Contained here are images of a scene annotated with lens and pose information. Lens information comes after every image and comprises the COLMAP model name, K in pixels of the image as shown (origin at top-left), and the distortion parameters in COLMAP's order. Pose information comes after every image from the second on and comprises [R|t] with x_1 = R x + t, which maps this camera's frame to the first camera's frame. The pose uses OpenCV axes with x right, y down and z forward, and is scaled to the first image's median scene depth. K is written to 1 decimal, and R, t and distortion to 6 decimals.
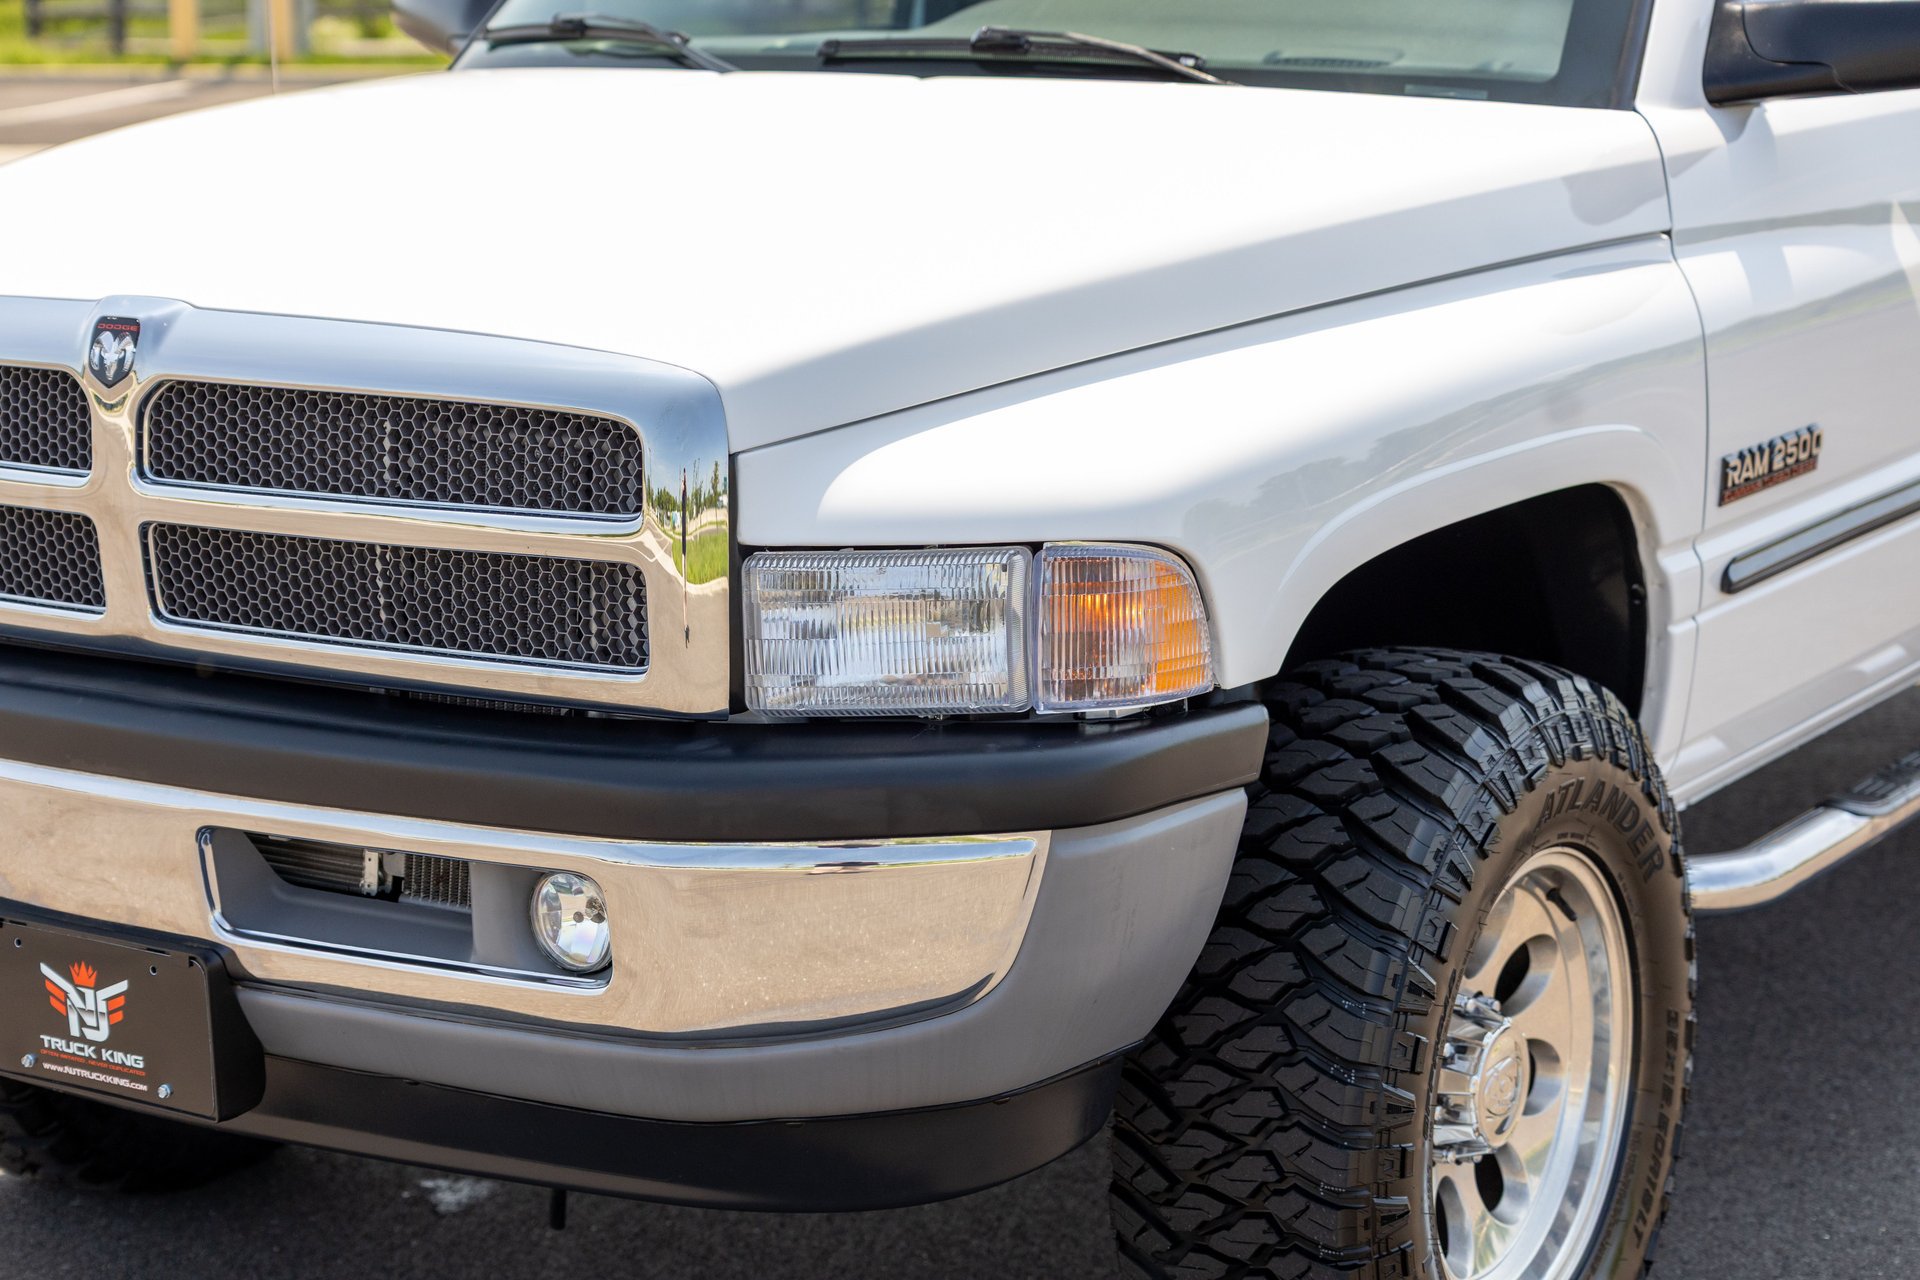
lens RADIAL K [[3778.8, 0, 962.2], [0, 3778.8, 608.3], [0, 0, 1]] dist [0.007670, 0.031446]
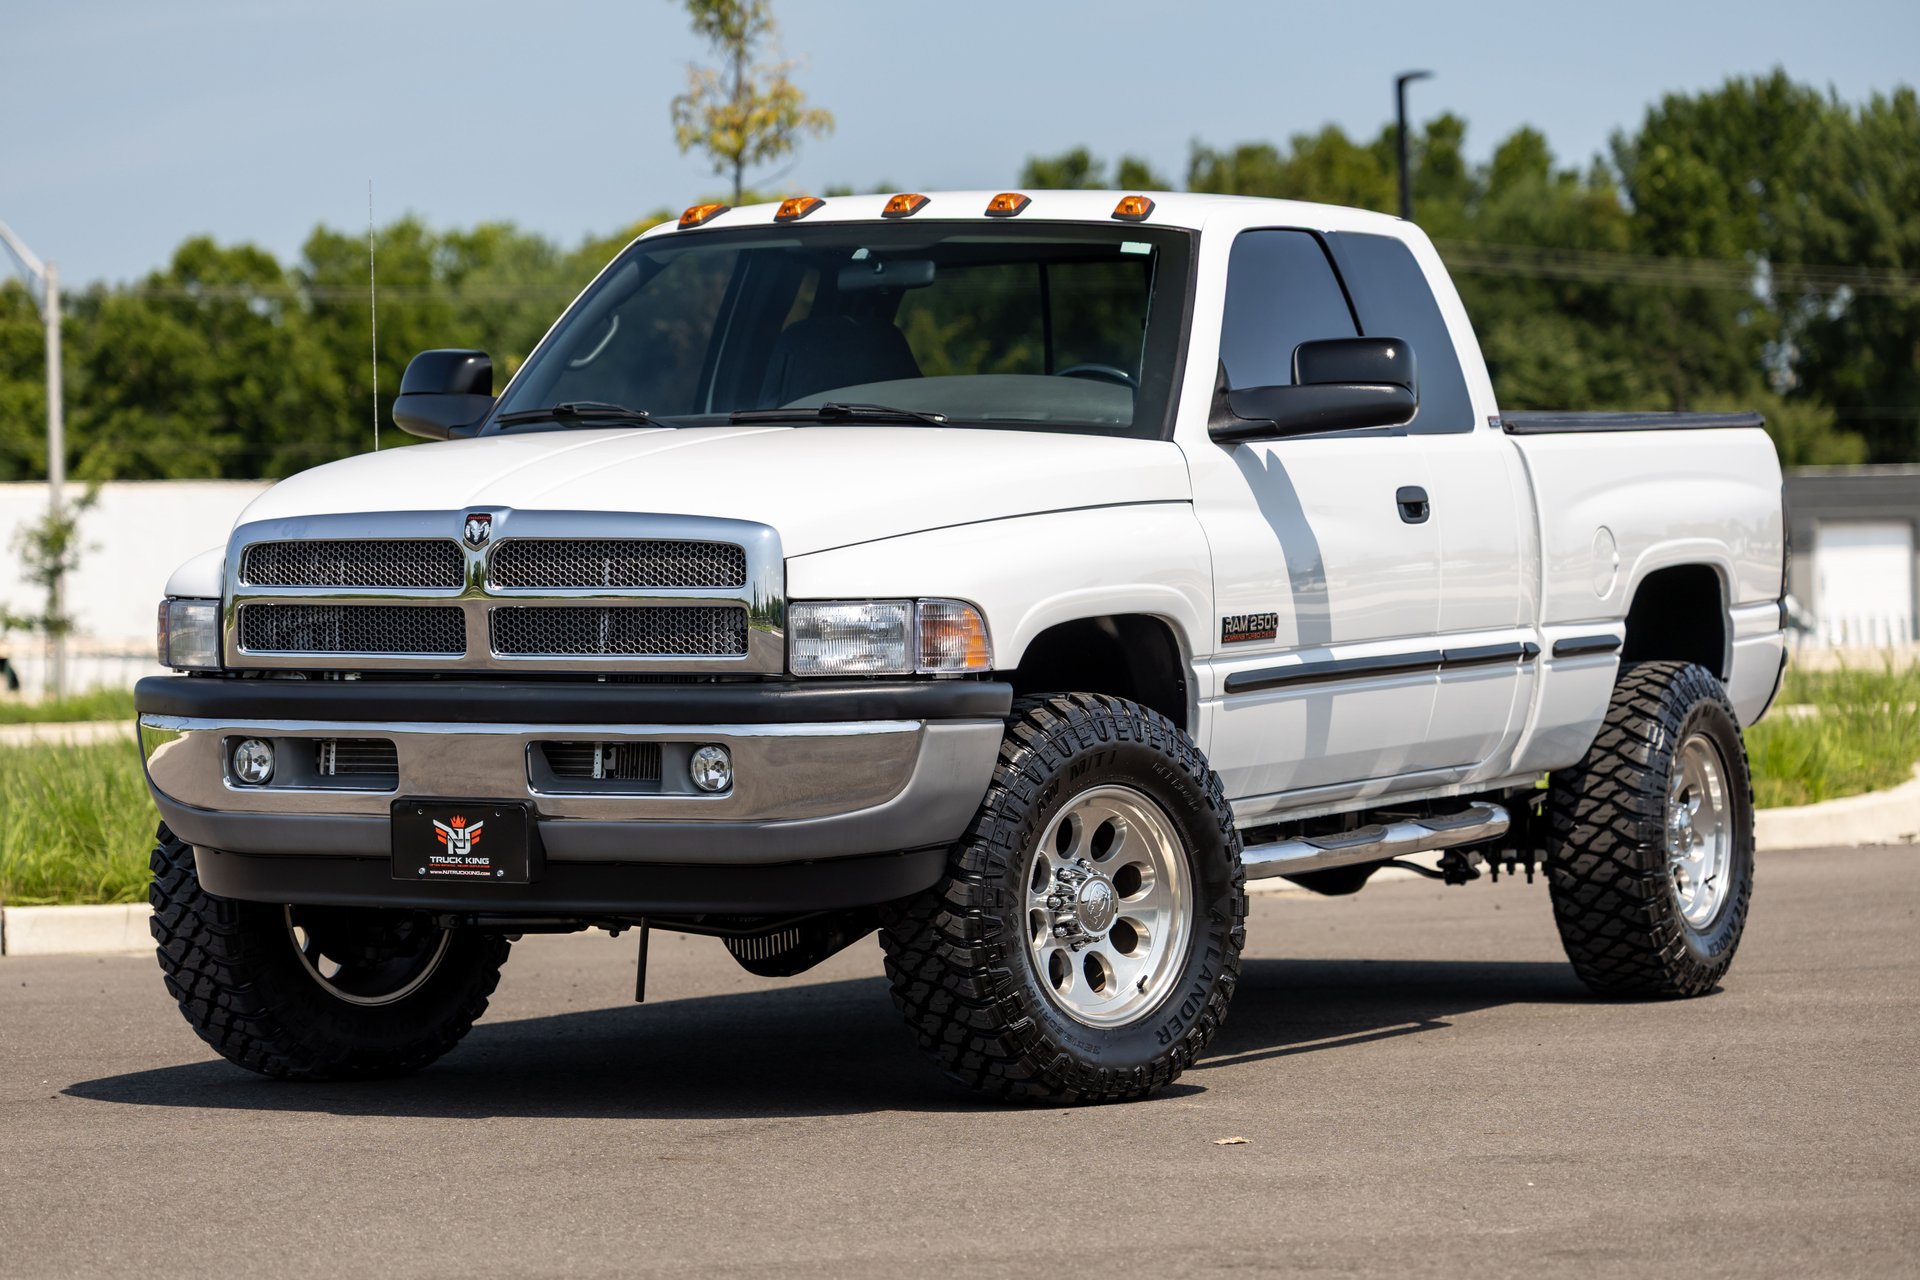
lens RADIAL K [[6832.6, 0, 953.3], [0, 6832.6, 640.7], [0, 0, 1]] dist [-0.024171, -0.983479]
pose [[0.991246, -0.001149, 0.132025, -0.466335], [0.022242, 0.987125, -0.158396, 0.613977], [-0.130144, 0.159945, 0.978509, -2.819427]]
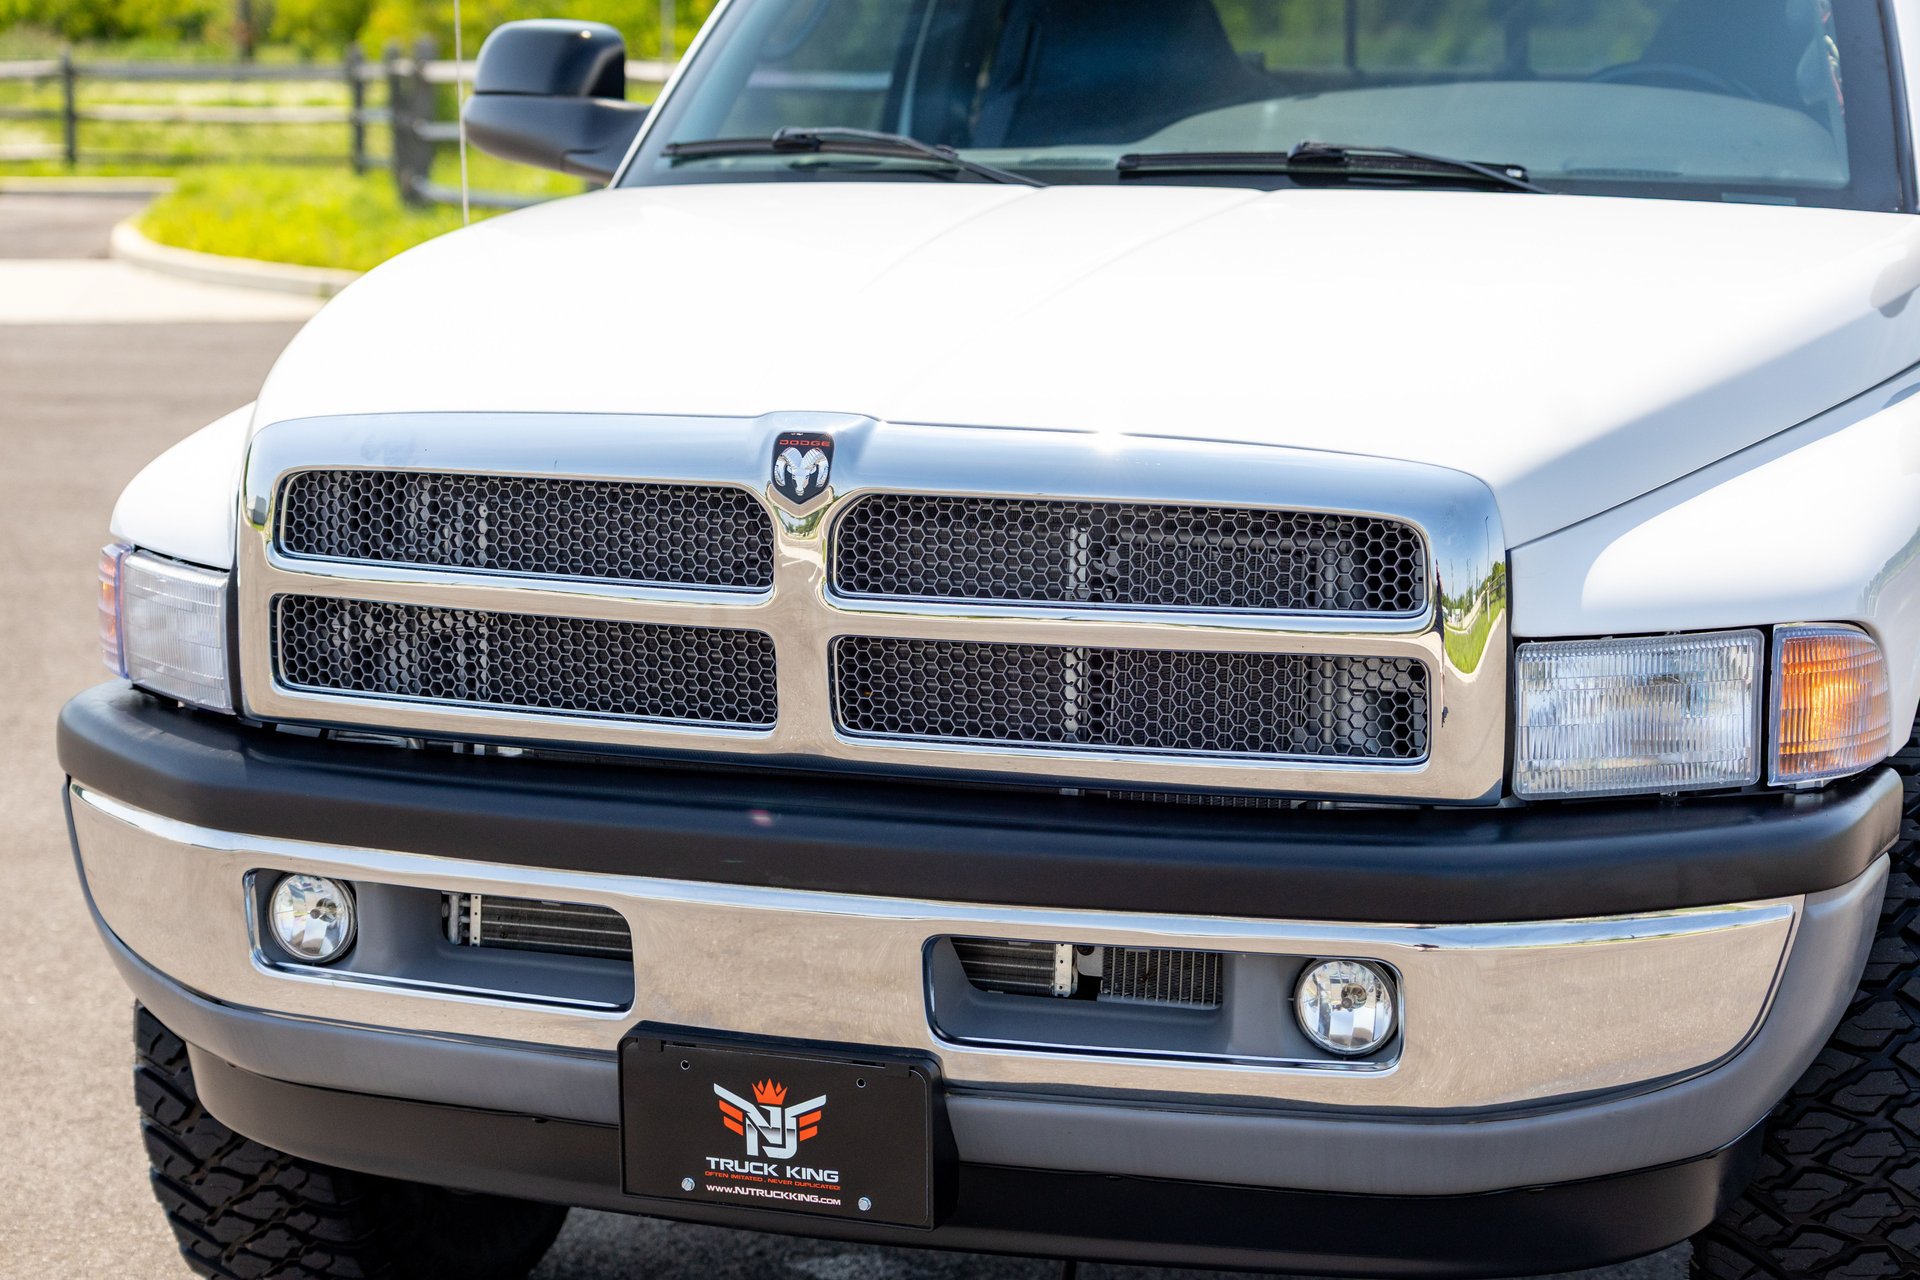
lens RADIAL K [[3778.8, 0, 962.2], [0, 3778.8, 608.3], [0, 0, 1]] dist [0.007670, 0.031446]
pose [[0.970510, -0.031733, 0.238964, -0.420629], [0.038082, 0.999032, -0.022001, -0.006912], [-0.238034, 0.030452, 0.970779, 0.016713]]
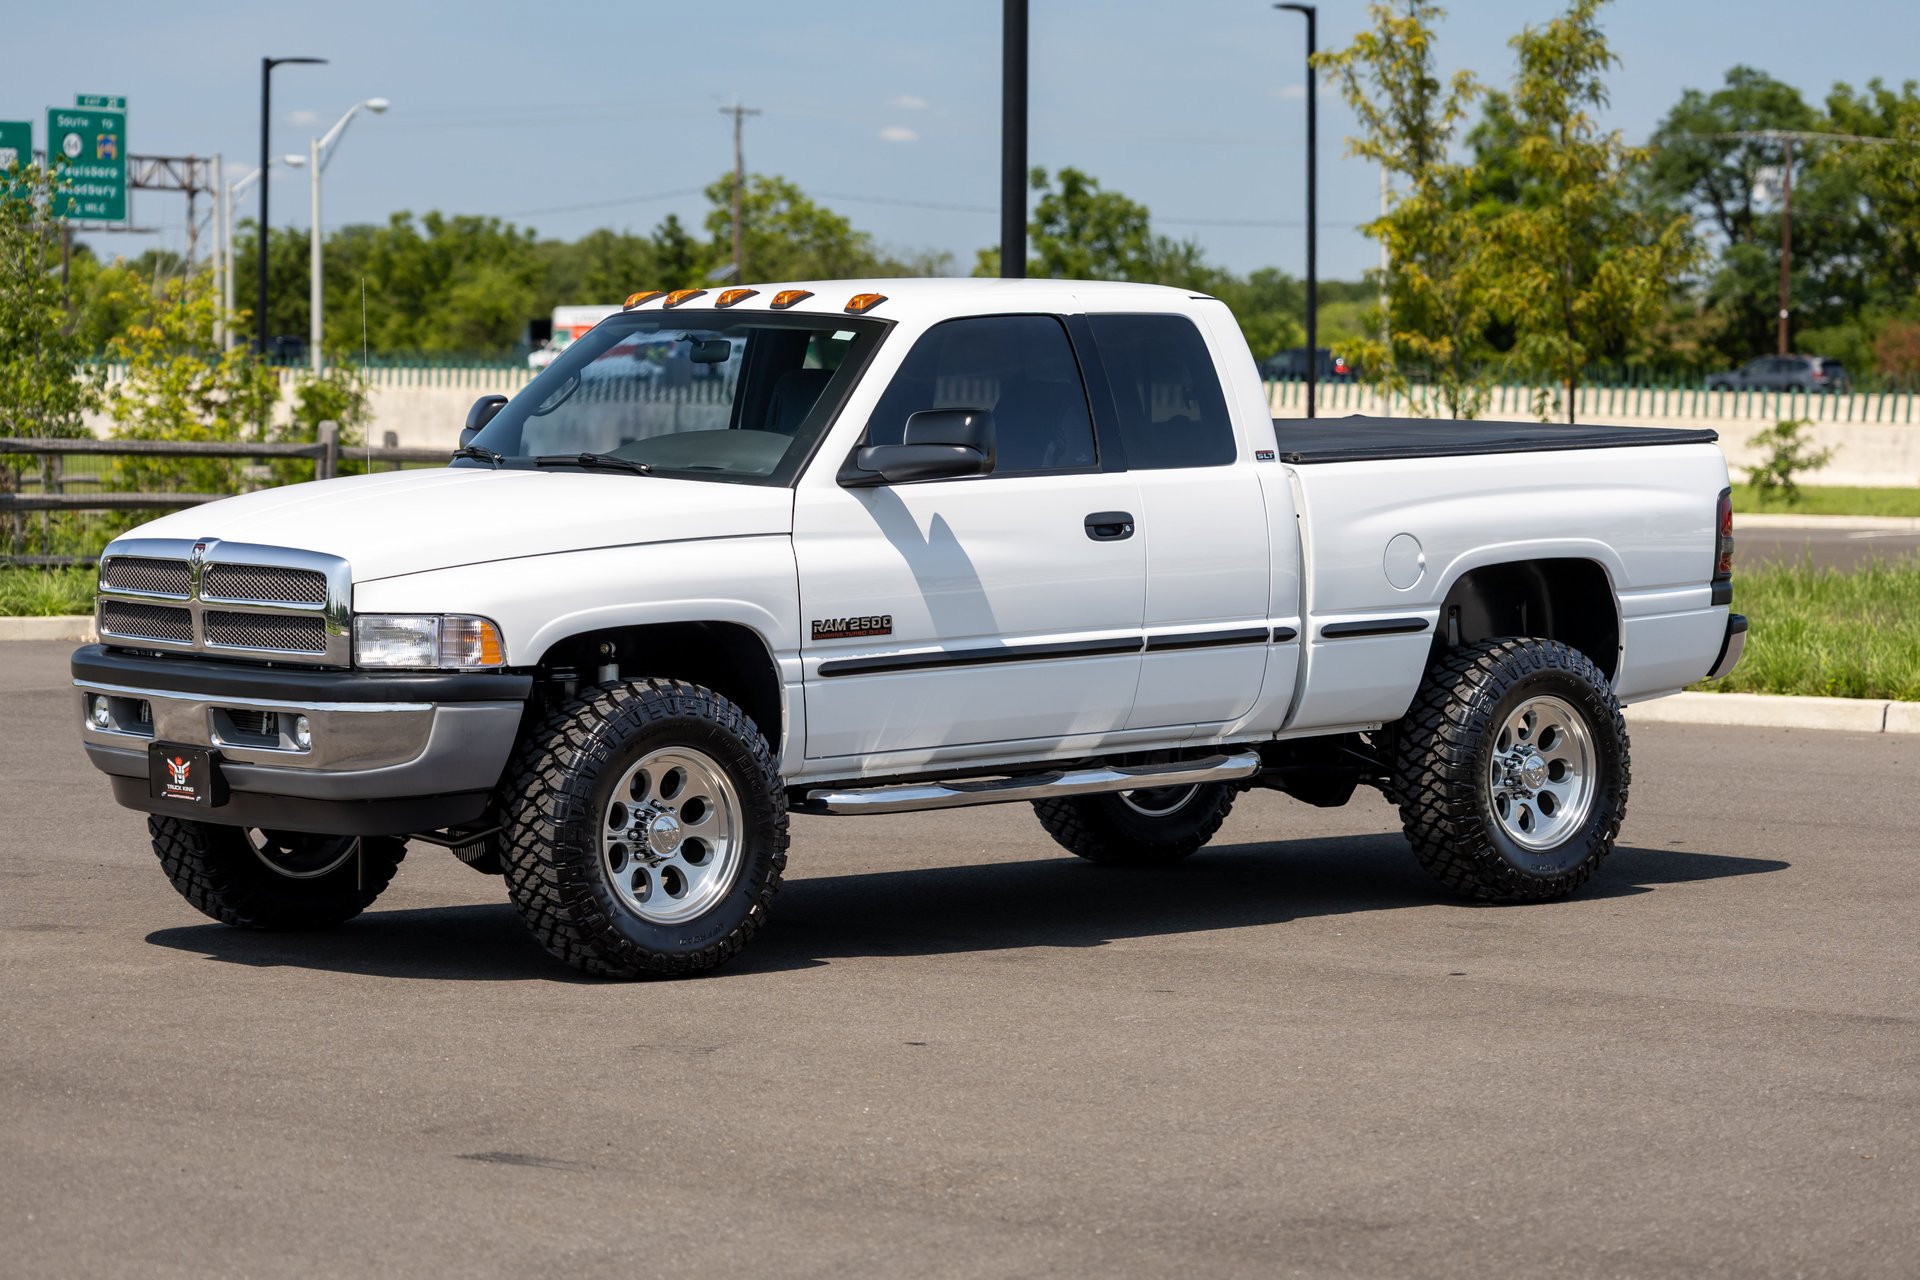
lens RADIAL K [[5785.6, 0, 961.0], [0, 5785.6, 638.3], [0, 0, 1]] dist [-0.253240, -1.207727]
pose [[0.960133, 0.022440, -0.278640, 1.650137], [-0.055137, 0.992393, -0.110071, 0.472963], [0.274051, 0.121046, 0.954067, -3.231018]]
